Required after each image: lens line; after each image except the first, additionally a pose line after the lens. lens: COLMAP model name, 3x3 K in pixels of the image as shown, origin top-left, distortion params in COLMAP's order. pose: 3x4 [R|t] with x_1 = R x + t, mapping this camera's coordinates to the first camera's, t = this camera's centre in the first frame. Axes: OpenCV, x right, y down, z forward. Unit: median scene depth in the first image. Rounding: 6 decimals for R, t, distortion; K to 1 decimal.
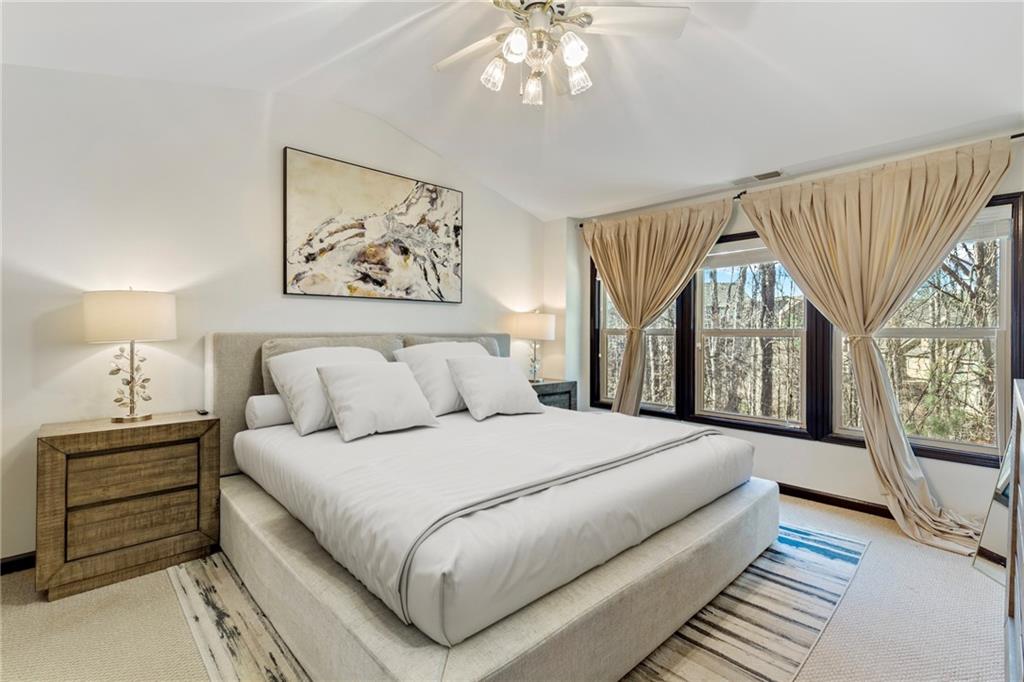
lens RADIAL K [[463.4, 0, 508.8], [0, 463.4, 339.1], [0, 0, 1]] dist [0.008605, -0.002162]
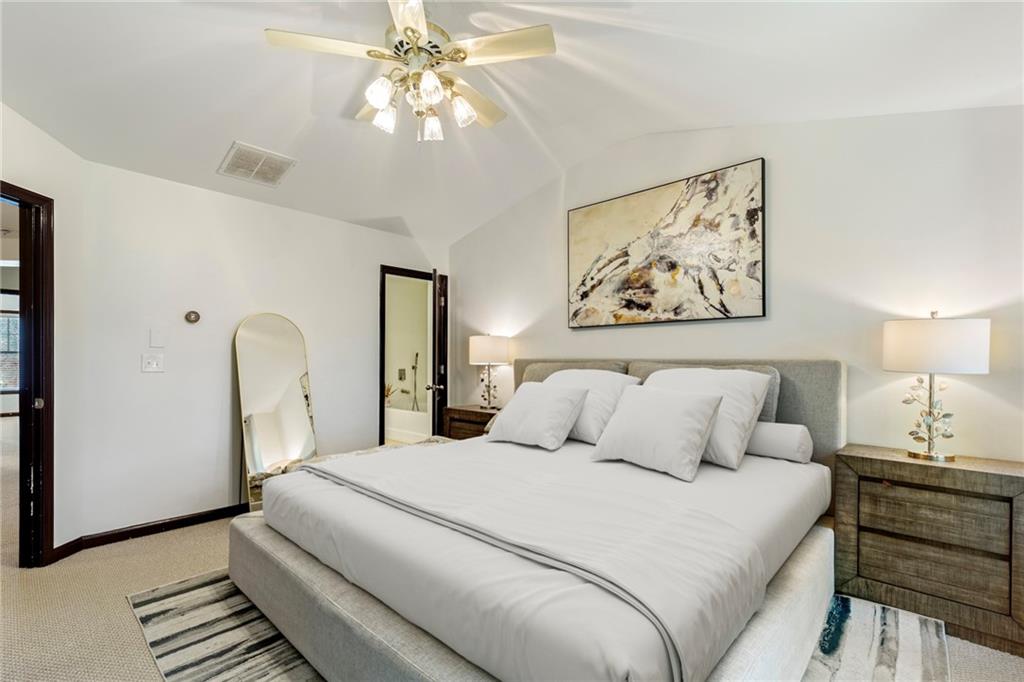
lens RADIAL K [[463.4, 0, 485.0], [0, 463.4, 356.3], [0, 0, 1]] dist [0.008605, -0.002162]
pose [[0.029601, -0.009693, -0.999515, 0.645724], [-0.018760, 0.999771, -0.010251, -0.003907], [0.999386, 0.019054, 0.029412, 0.628796]]
